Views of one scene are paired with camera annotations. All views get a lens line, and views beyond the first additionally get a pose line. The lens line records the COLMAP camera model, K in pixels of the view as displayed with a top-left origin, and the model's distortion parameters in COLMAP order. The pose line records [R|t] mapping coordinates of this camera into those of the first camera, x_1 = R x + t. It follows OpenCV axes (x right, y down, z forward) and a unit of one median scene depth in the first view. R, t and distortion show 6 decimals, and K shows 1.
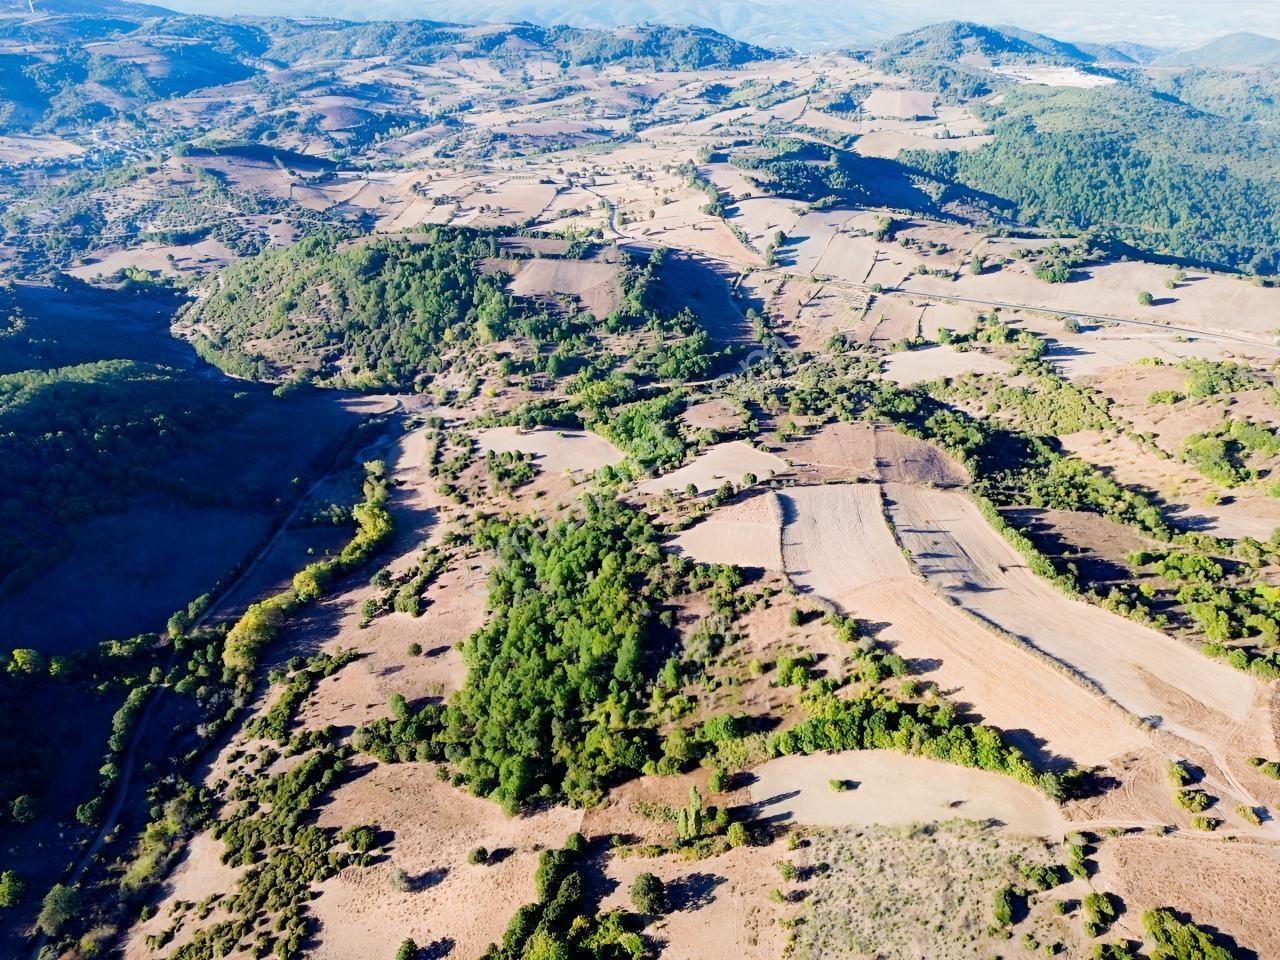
lens RADIAL K [[893.1, 0, 635.7], [0, 893.1, 482.8], [0, 0, 1]] dist [0.065521, -0.061472]
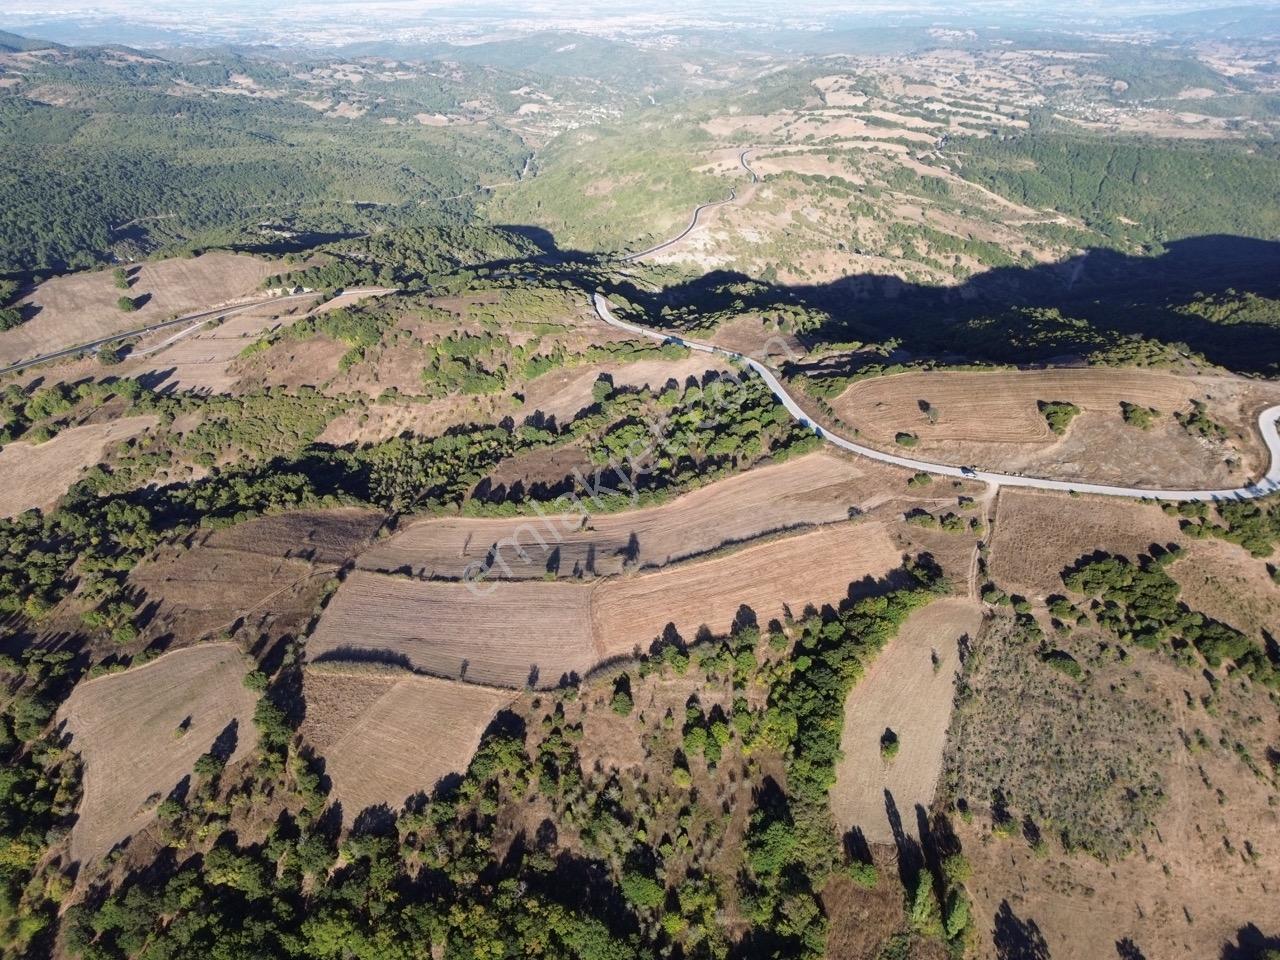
lens RADIAL K [[893.1, 0, 633.5], [0, 893.1, 472.2], [0, 0, 1]] dist [0.065521, -0.061472]
pose [[0.194984, -0.483529, 0.853335, -0.193786], [0.499722, 0.797614, 0.337771, -0.134153], [-0.843954, 0.360571, 0.397152, 0.311214]]
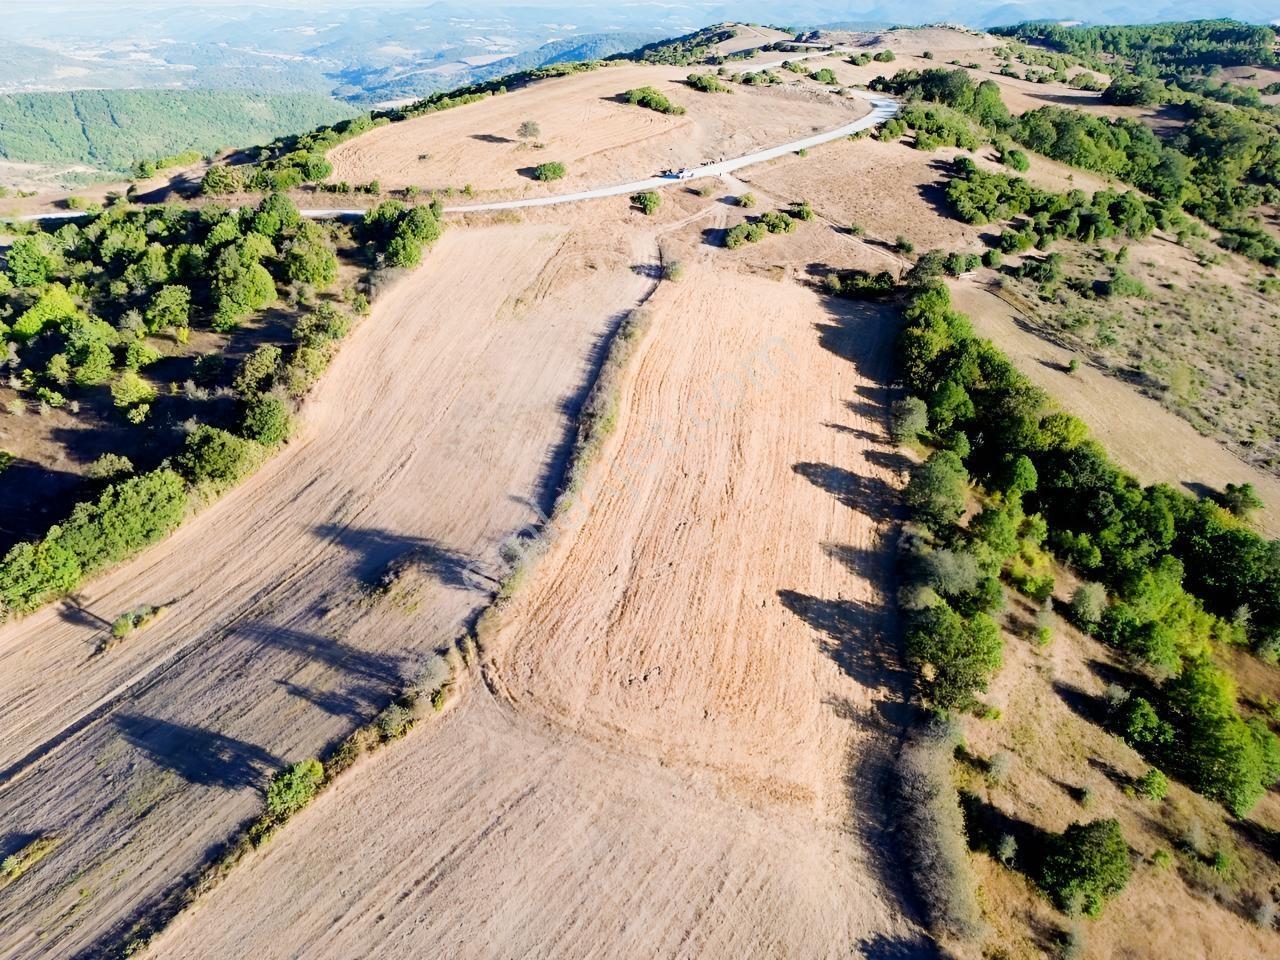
lens RADIAL K [[893.1, 0, 631.1], [0, 893.1, 479.2], [0, 0, 1]] dist [0.065521, -0.061472]
pose [[-0.772868, -0.305372, 0.556258, 0.086653], [0.326417, 0.560411, 0.761178, -0.045902], [-0.544175, 0.769862, -0.333445, 0.537235]]
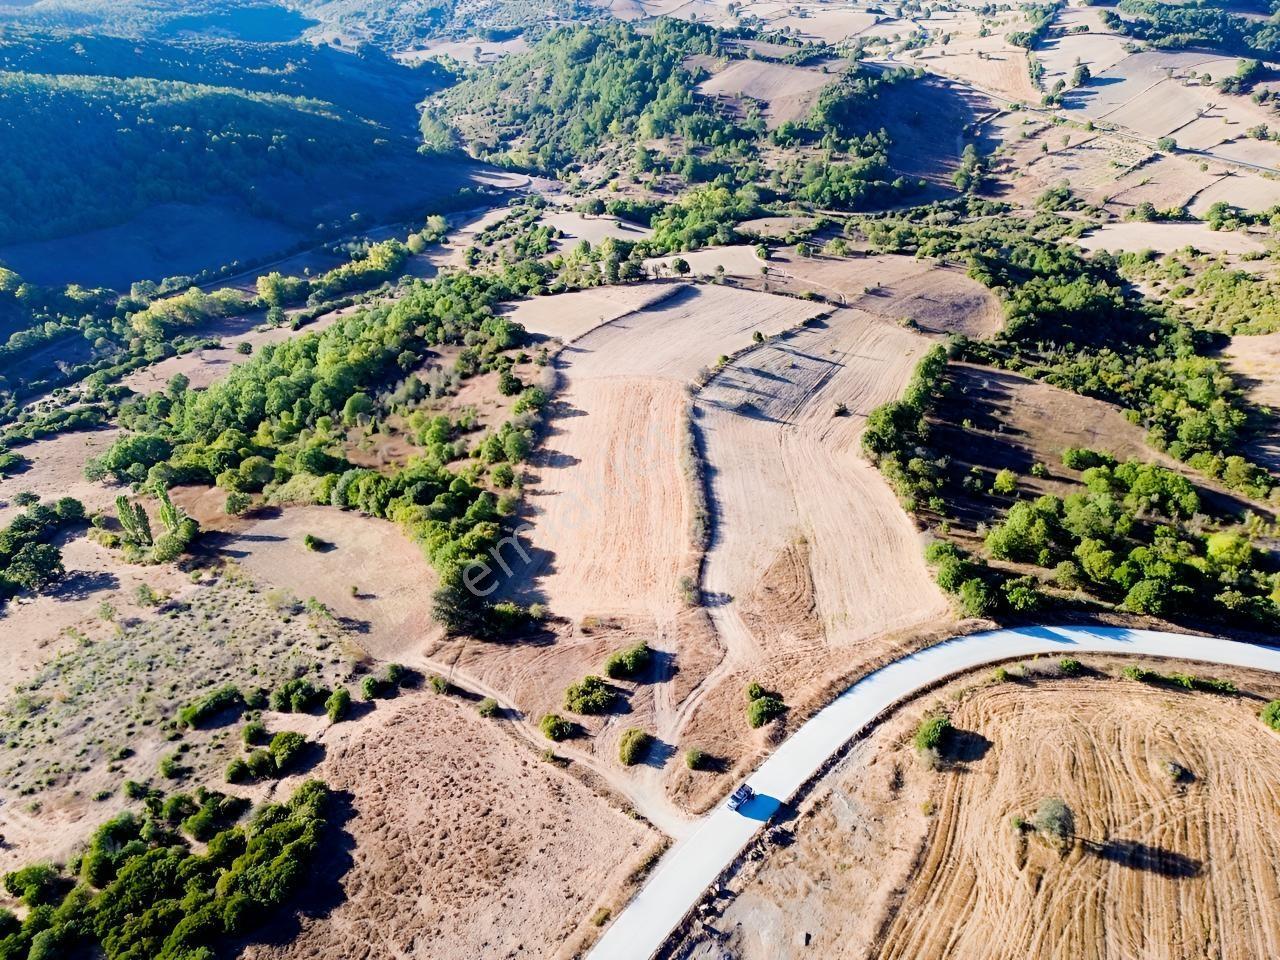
lens RADIAL K [[893.1, 0, 634.7], [0, 893.1, 479.9], [0, 0, 1]] dist [0.065521, -0.061472]
pose [[0.871075, 0.284758, -0.400176, 0.303334], [-0.247168, 0.958236, 0.143846, 0.046956], [0.424424, -0.026389, 0.905079, 0.182241]]
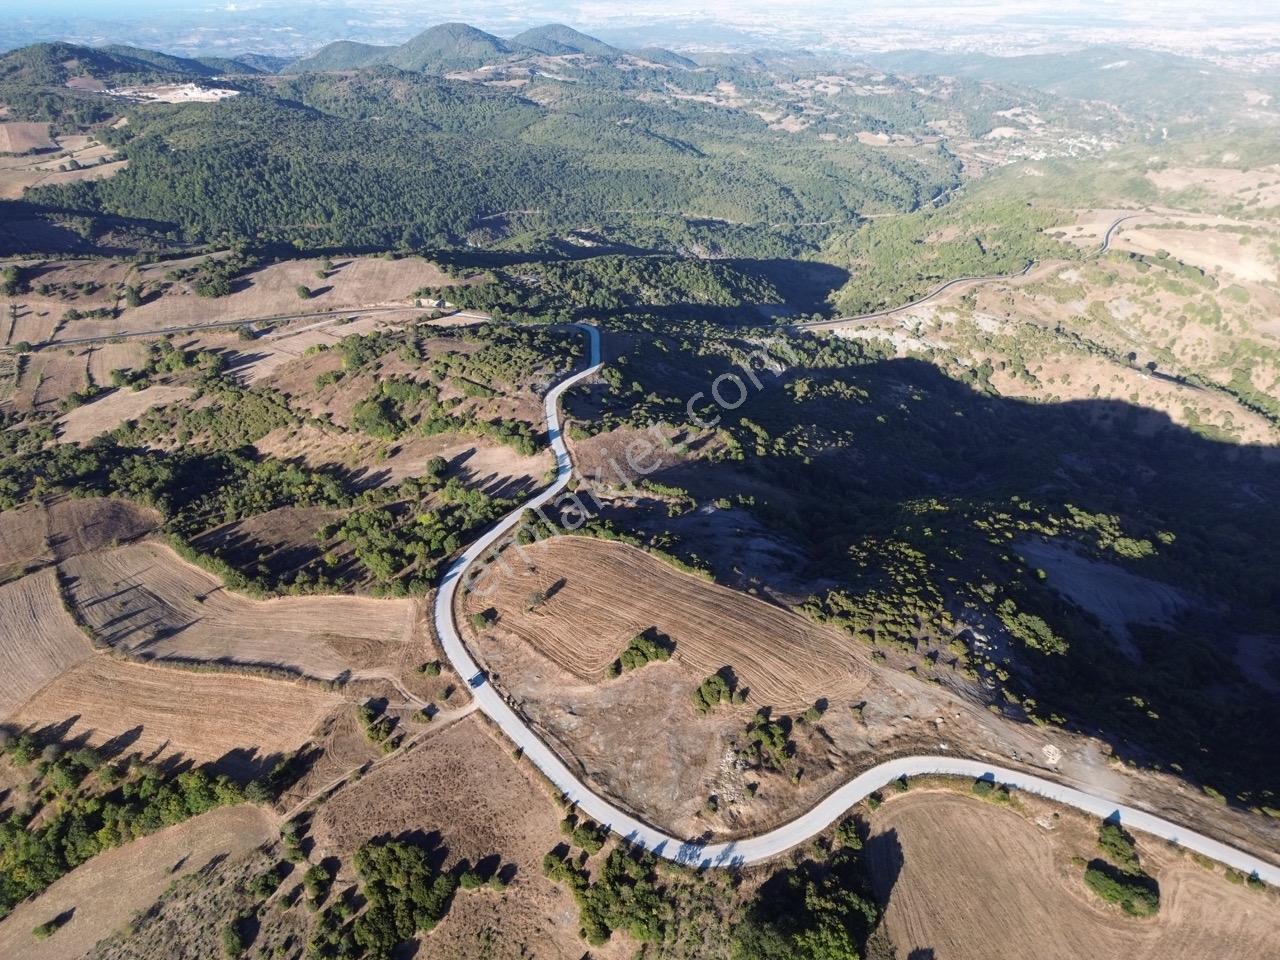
lens RADIAL K [[893.1, 0, 633.7], [0, 893.1, 480.8], [0, 0, 1]] dist [0.065521, -0.061472]
pose [[0.692241, -0.360491, 0.625179, 0.091671], [0.370235, 0.921008, 0.121121, 0.018240], [-0.619458, 0.147618, 0.771026, -0.031820]]
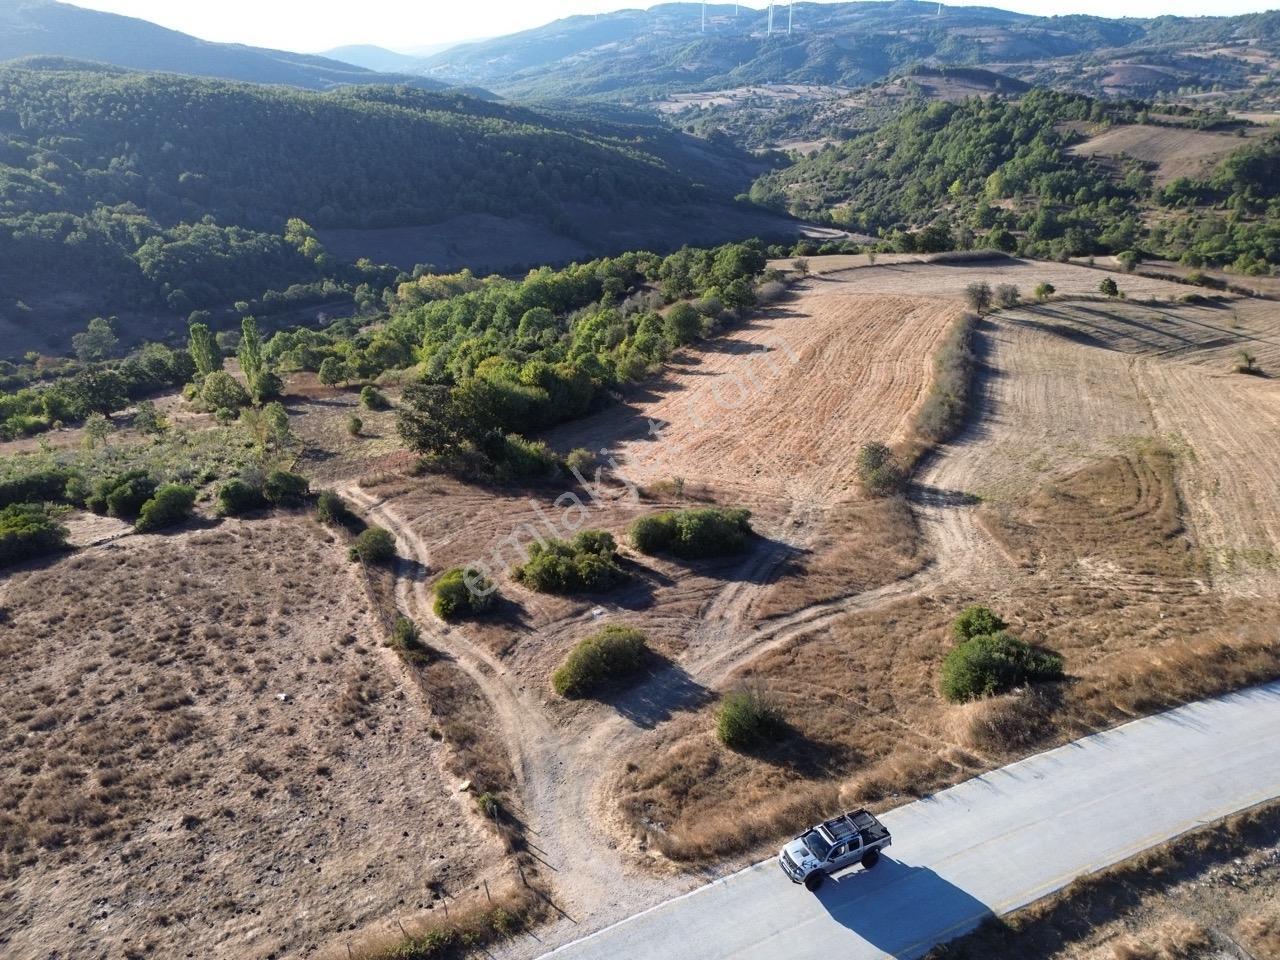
lens RADIAL K [[893.1, 0, 636.1], [0, 893.1, 479.9], [0, 0, 1]] dist [0.065521, -0.061472]
pose [[0.630543, 0.344638, -0.695442, 0.288853], [-0.382904, 0.917510, 0.107516, 0.108144], [0.675130, 0.198494, 0.710493, 0.304238]]
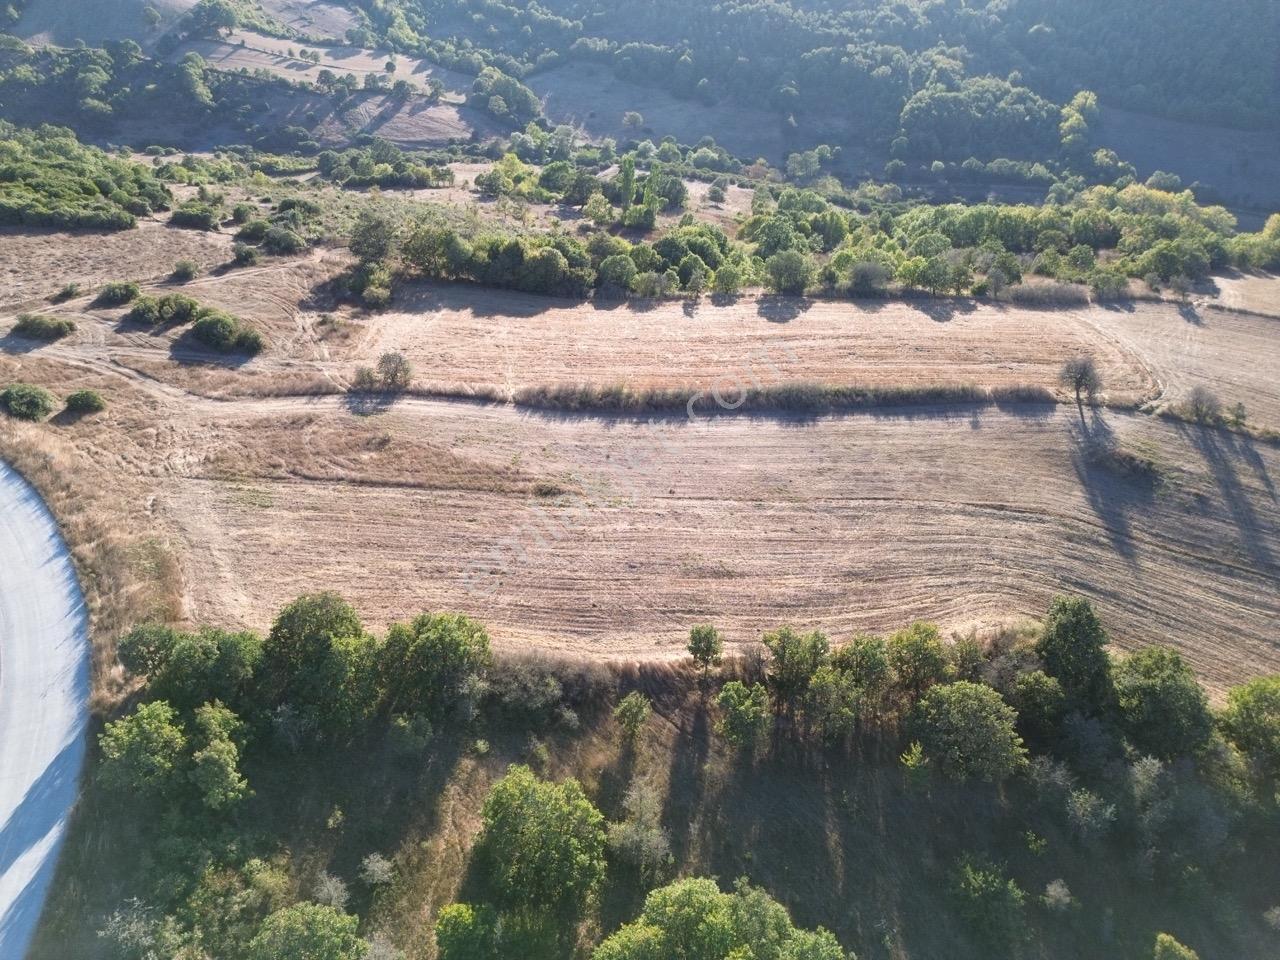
lens RADIAL K [[893.1, 0, 637.8], [0, 893.1, 486.3], [0, 0, 1]] dist [0.065521, -0.061472]
pose [[-0.337186, 0.550491, -0.763718, 0.339335], [-0.471094, 0.603695, 0.643136, 0.000823], [0.815093, 0.576639, 0.055775, 0.446351]]
